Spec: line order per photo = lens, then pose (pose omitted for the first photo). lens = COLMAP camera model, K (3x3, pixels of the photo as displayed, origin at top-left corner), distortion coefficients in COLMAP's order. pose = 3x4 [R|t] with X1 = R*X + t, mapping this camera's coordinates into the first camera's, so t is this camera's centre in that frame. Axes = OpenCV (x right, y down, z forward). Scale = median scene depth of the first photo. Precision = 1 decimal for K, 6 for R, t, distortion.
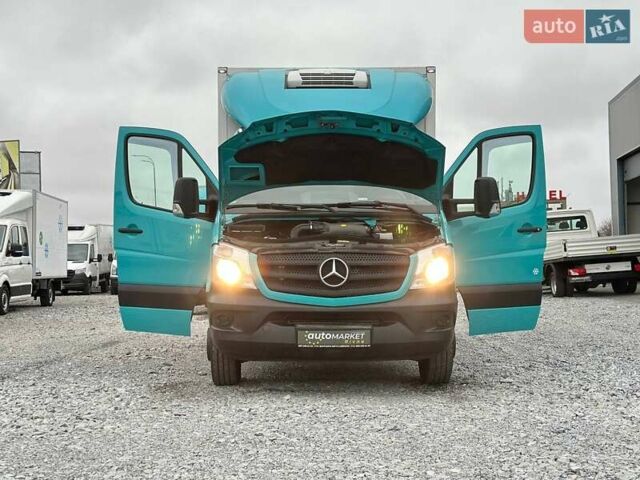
lens RADIAL K [[885.6, 0, 318.9], [0, 885.6, 244.6], [0, 0, 1]] dist [0.129326, 0.000000]
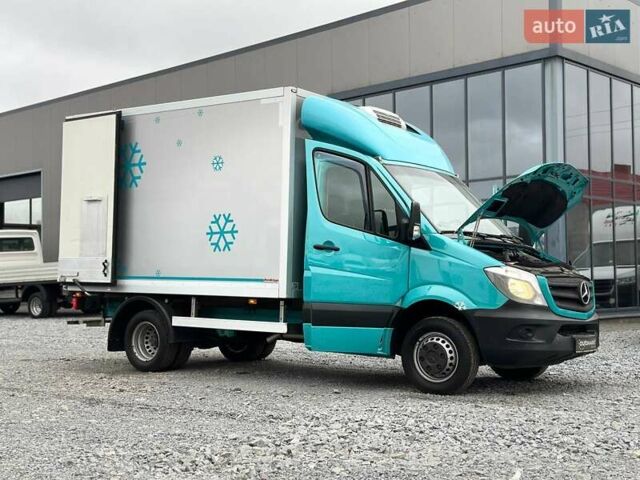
lens RADIAL K [[885.6, 0, 317.5], [0, 885.6, 240.6], [0, 0, 1]] dist [0.129326, 0.000000]
pose [[0.602144, 0.053030, 0.796624, -1.164421], [-0.029780, 0.998589, -0.043964, 0.023063], [-0.797832, 0.002749, 0.602874, 0.496676]]
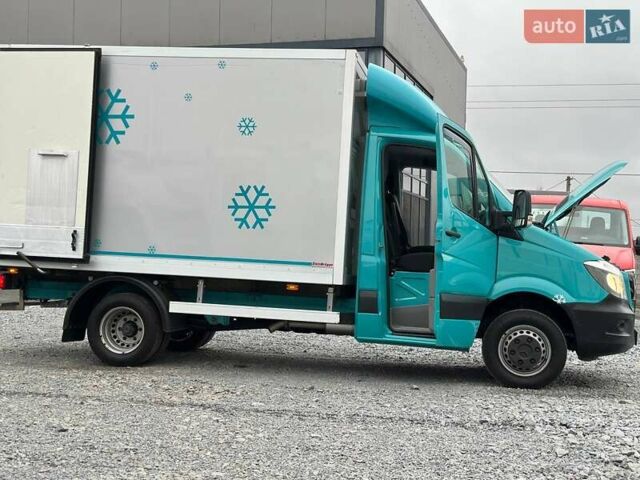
lens RADIAL K [[885.6, 0, 315.0], [0, 885.6, 244.6], [0, 0, 1]] dist [0.129326, 0.000000]
pose [[0.201379, 0.043306, 0.978555, -1.312241], [-0.062997, 0.997526, -0.031182, 0.037334], [-0.977485, -0.055367, 0.203610, 1.119019]]
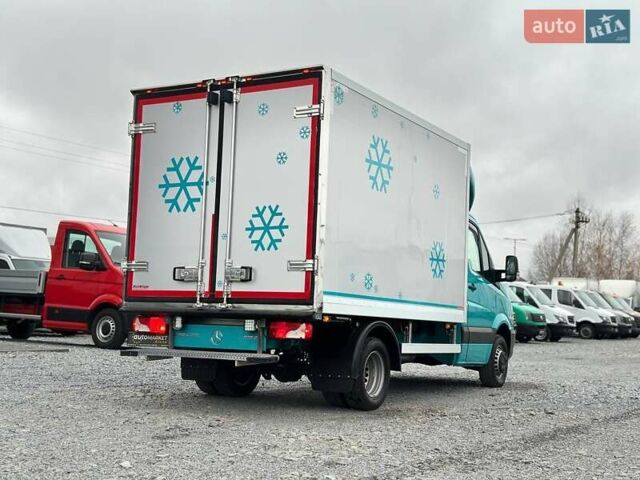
lens RADIAL K [[885.6, 0, 320.8], [0, 885.6, 241.4], [0, 0, 1]] dist [0.129326, 0.000000]
pose [[-0.858152, 0.027004, 0.512685, -0.727211], [-0.034507, 0.993324, -0.110078, 0.089353], [-0.512235, -0.112155, -0.851491, 2.780966]]
